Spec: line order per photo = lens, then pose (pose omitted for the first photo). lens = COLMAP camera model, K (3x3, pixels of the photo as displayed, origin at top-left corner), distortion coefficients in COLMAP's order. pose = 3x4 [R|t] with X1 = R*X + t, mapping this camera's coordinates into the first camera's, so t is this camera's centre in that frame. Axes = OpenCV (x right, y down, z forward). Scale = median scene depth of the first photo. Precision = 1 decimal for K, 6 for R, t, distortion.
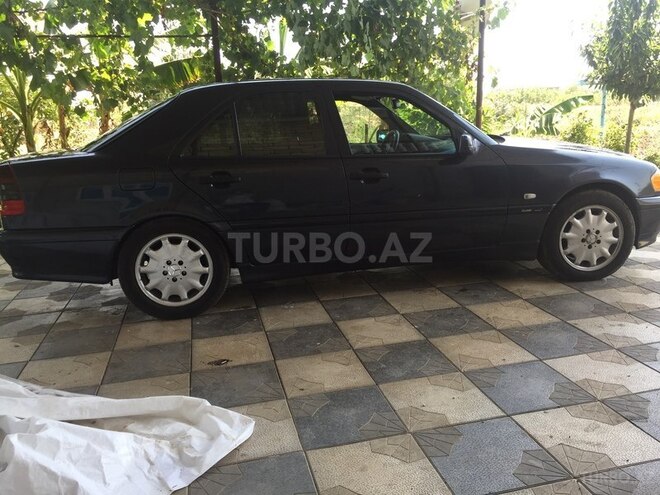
lens RADIAL K [[568.1, 0, 330.6], [0, 568.1, 248.4], [0, 0, 1]] dist [0.001210, -0.000363]
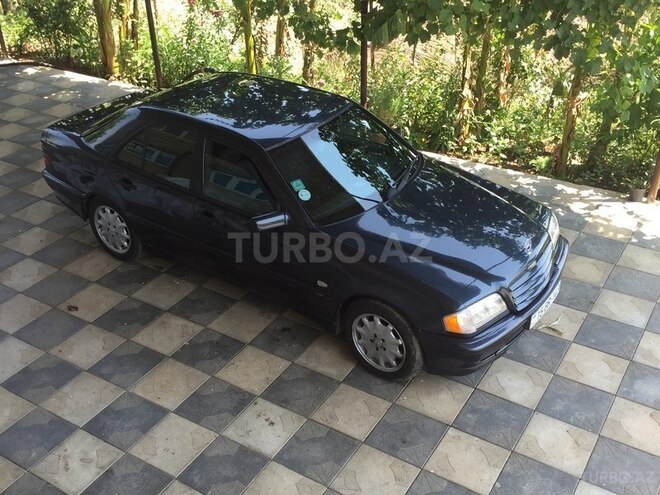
lens RADIAL K [[735.3, 0, 330.7], [0, 735.3, 247.1], [0, 0, 1]] dist [0.019456, 0.000000]
pose [[0.711935, 0.391488, -0.582996, 1.281505], [-0.178382, 0.903776, 0.389061, -0.780570], [0.679211, -0.172990, 0.713265, 0.043663]]
